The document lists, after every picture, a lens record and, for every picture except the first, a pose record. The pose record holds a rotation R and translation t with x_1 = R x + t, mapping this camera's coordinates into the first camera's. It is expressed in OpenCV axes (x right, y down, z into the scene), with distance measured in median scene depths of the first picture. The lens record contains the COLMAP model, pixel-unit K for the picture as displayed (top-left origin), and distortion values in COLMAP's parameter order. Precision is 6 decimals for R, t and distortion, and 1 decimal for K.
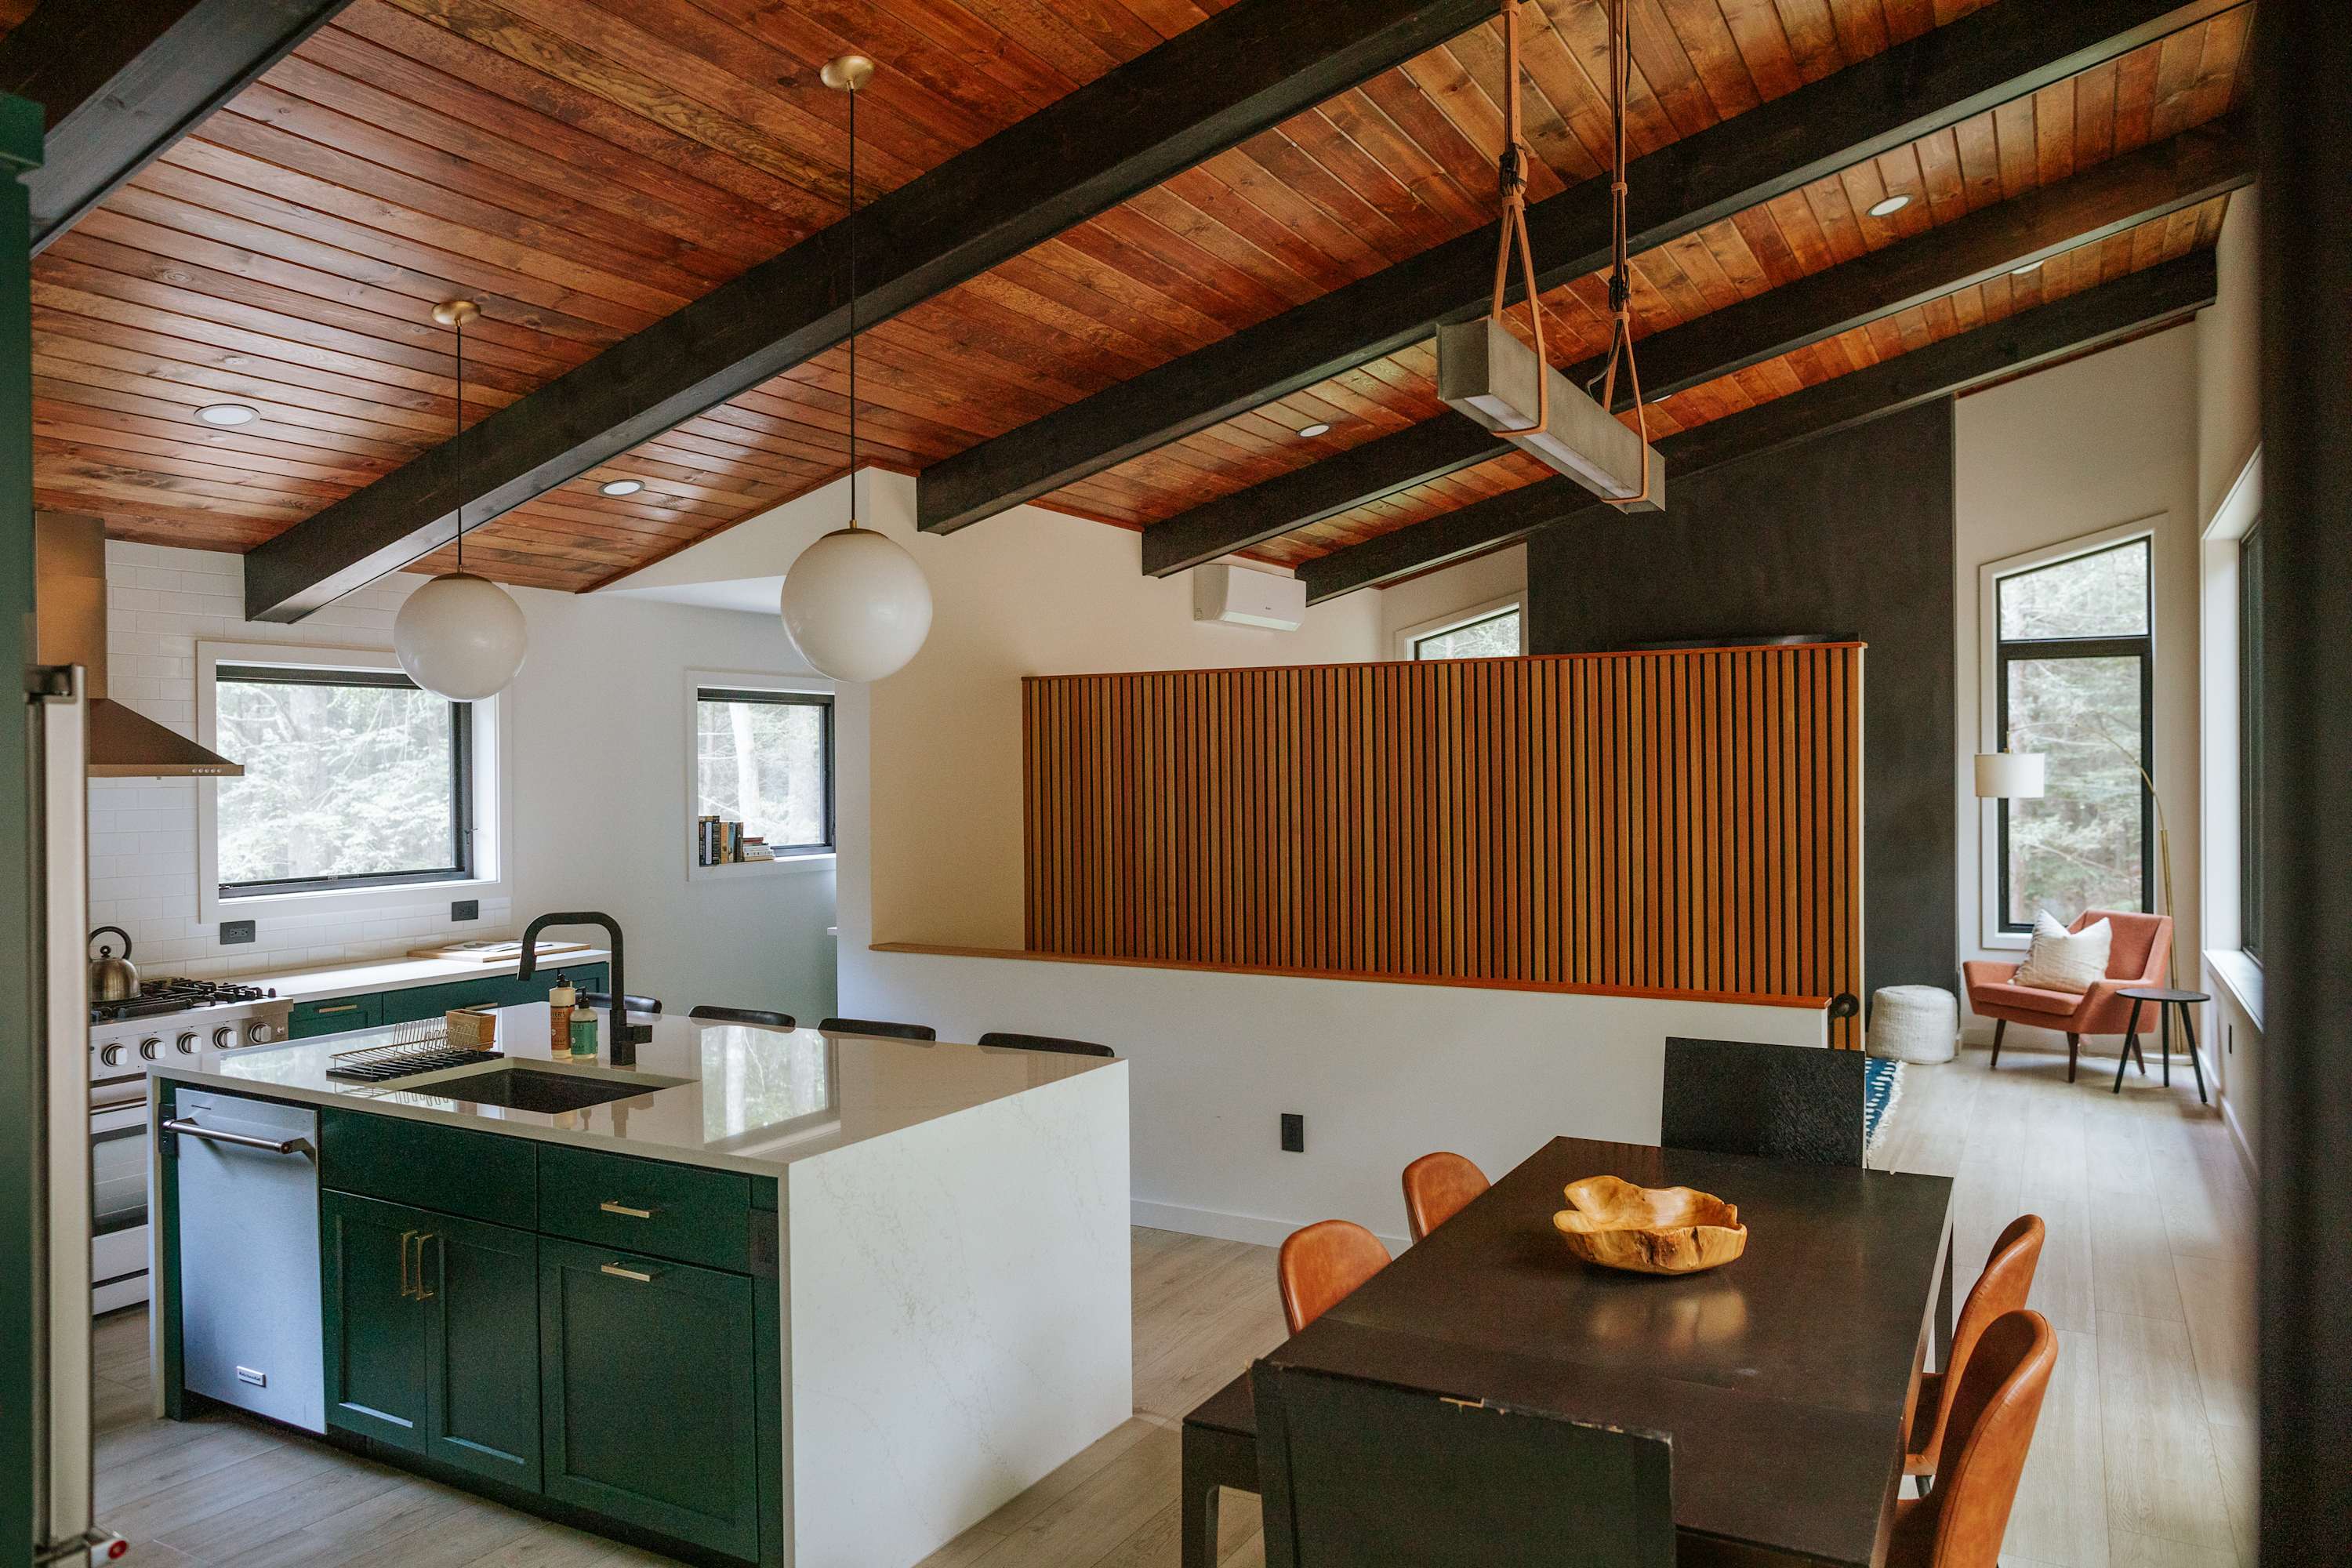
lens RADIAL K [[1608.3, 0, 1178.8], [0, 1608.3, 767.5], [0, 0, 1]] dist [-0.037459, 0.030080]
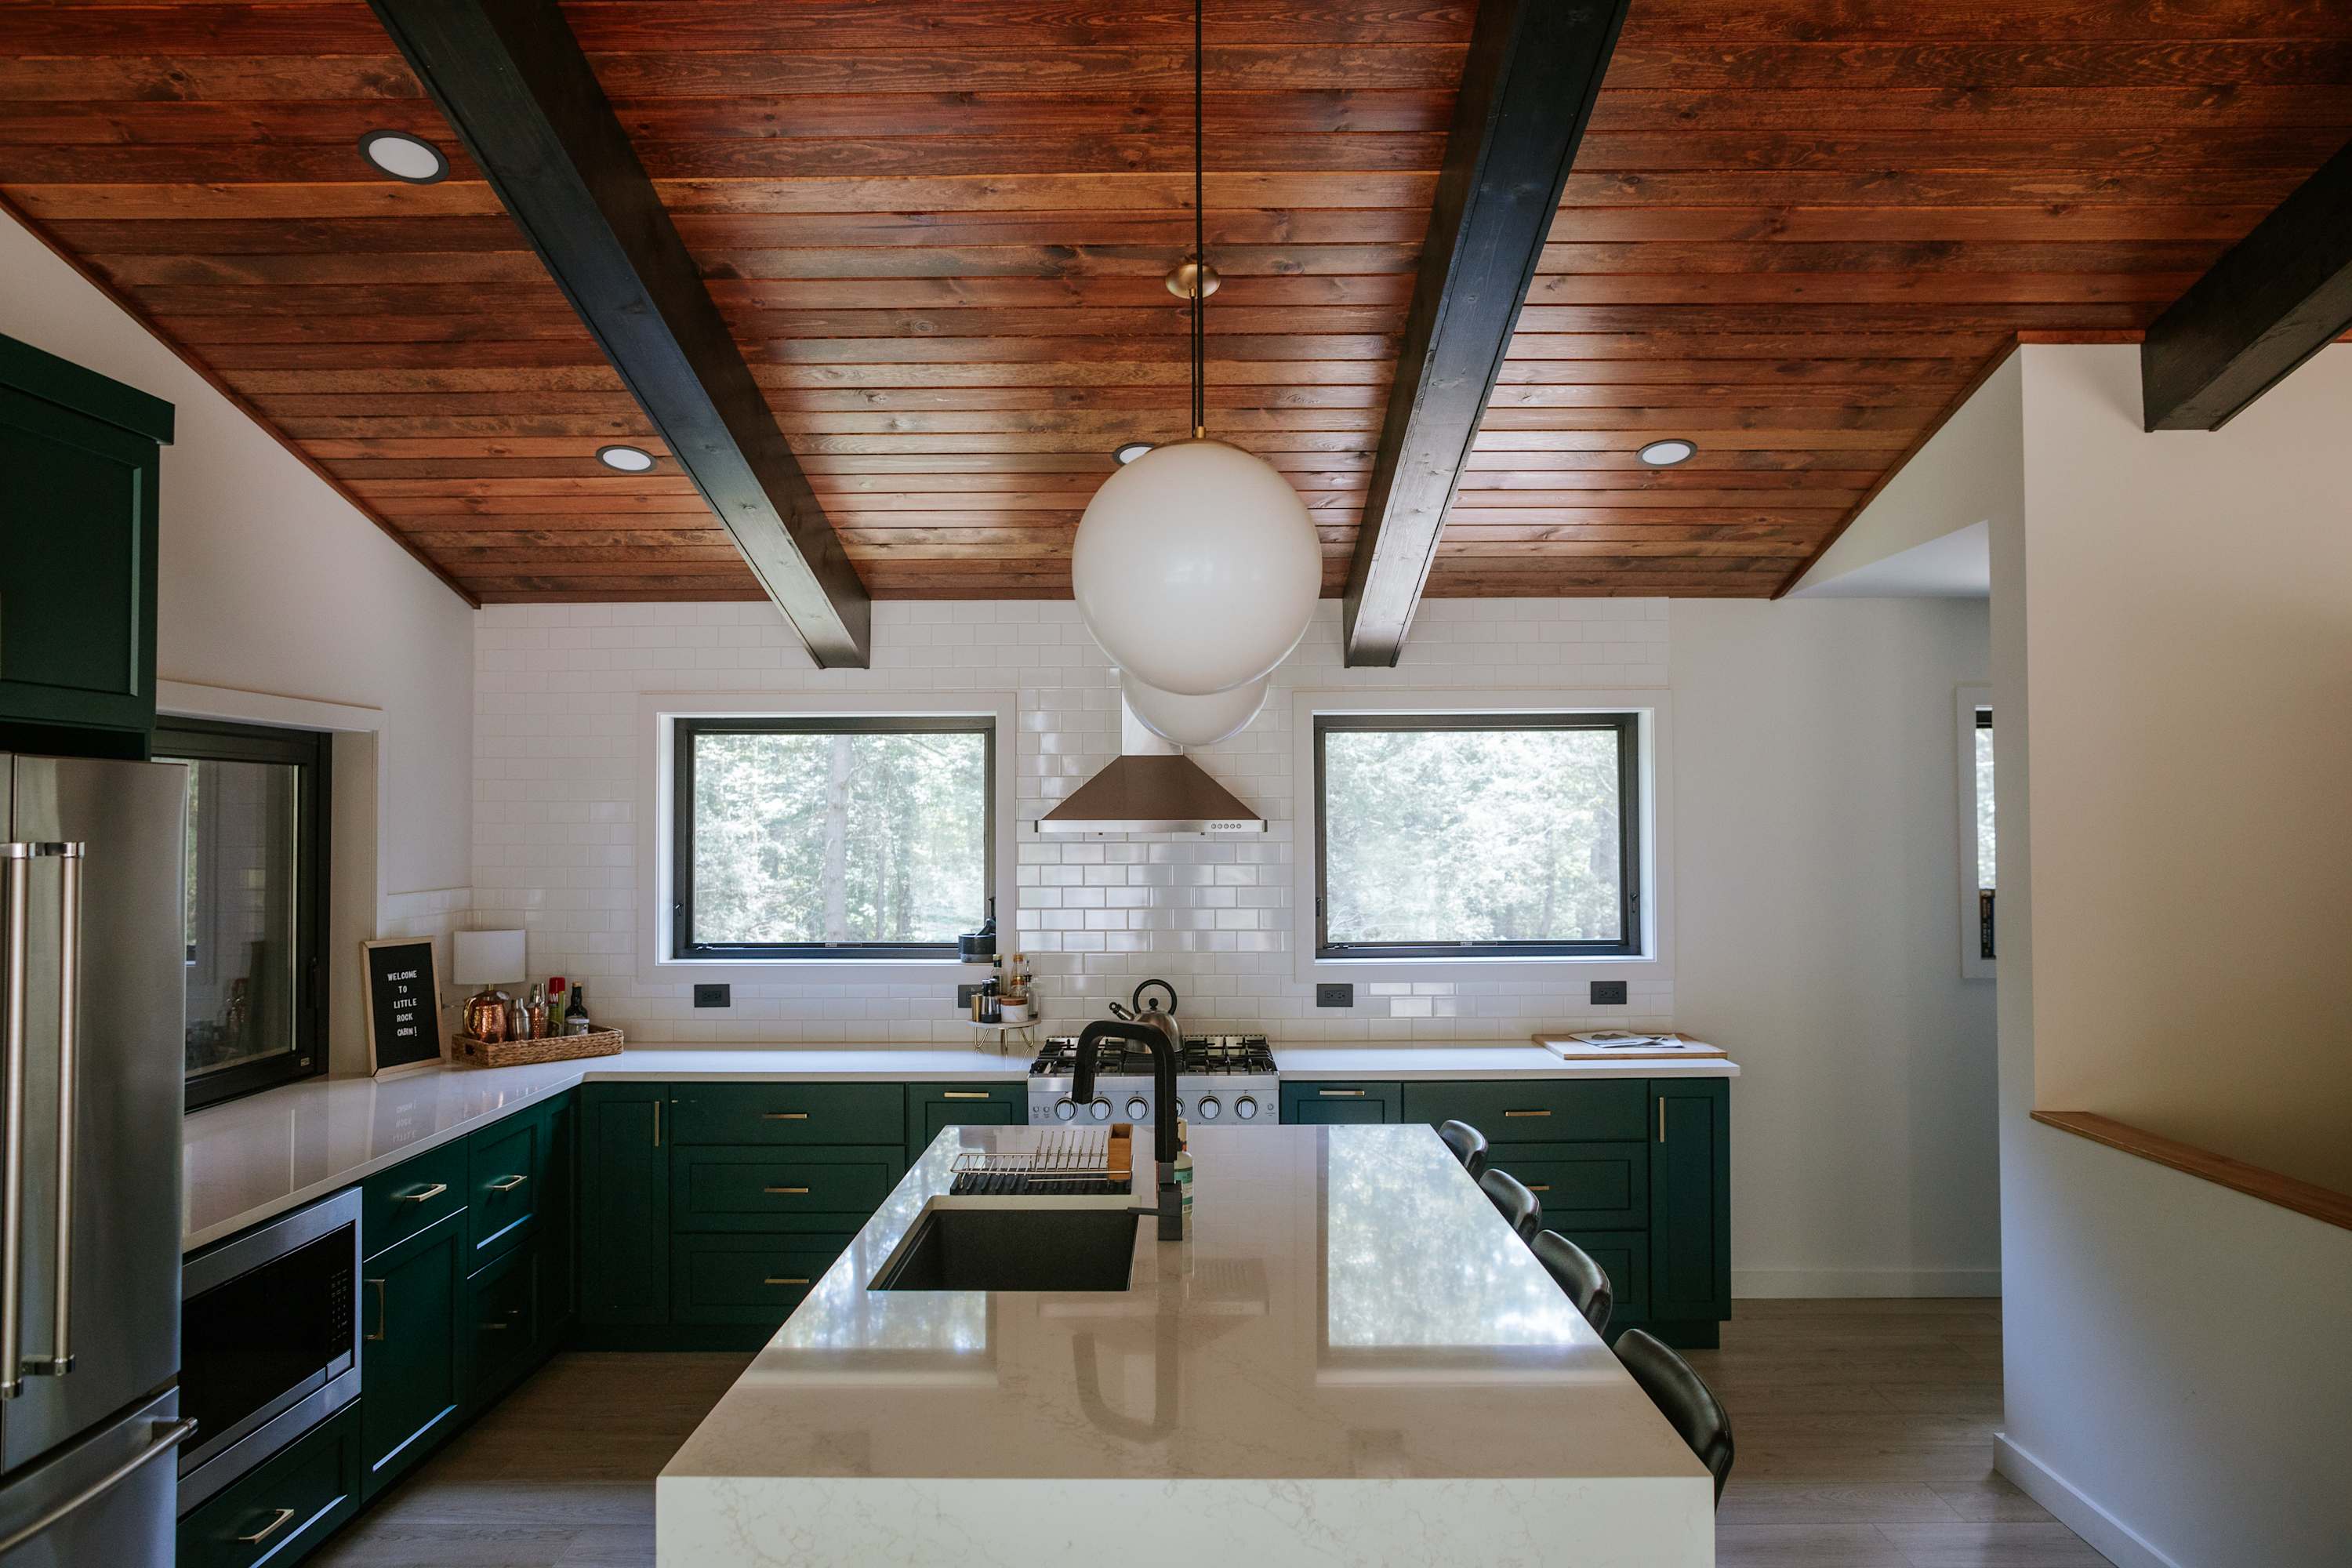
lens RADIAL K [[1608.3, 0, 1178.8], [0, 1608.3, 767.5], [0, 0, 1]] dist [-0.037459, 0.030080]
pose [[0.473550, -0.025032, -0.880411, 0.194390], [-0.004337, 0.999518, -0.030752, -0.002016], [0.880756, 0.018381, 0.473213, 0.414120]]
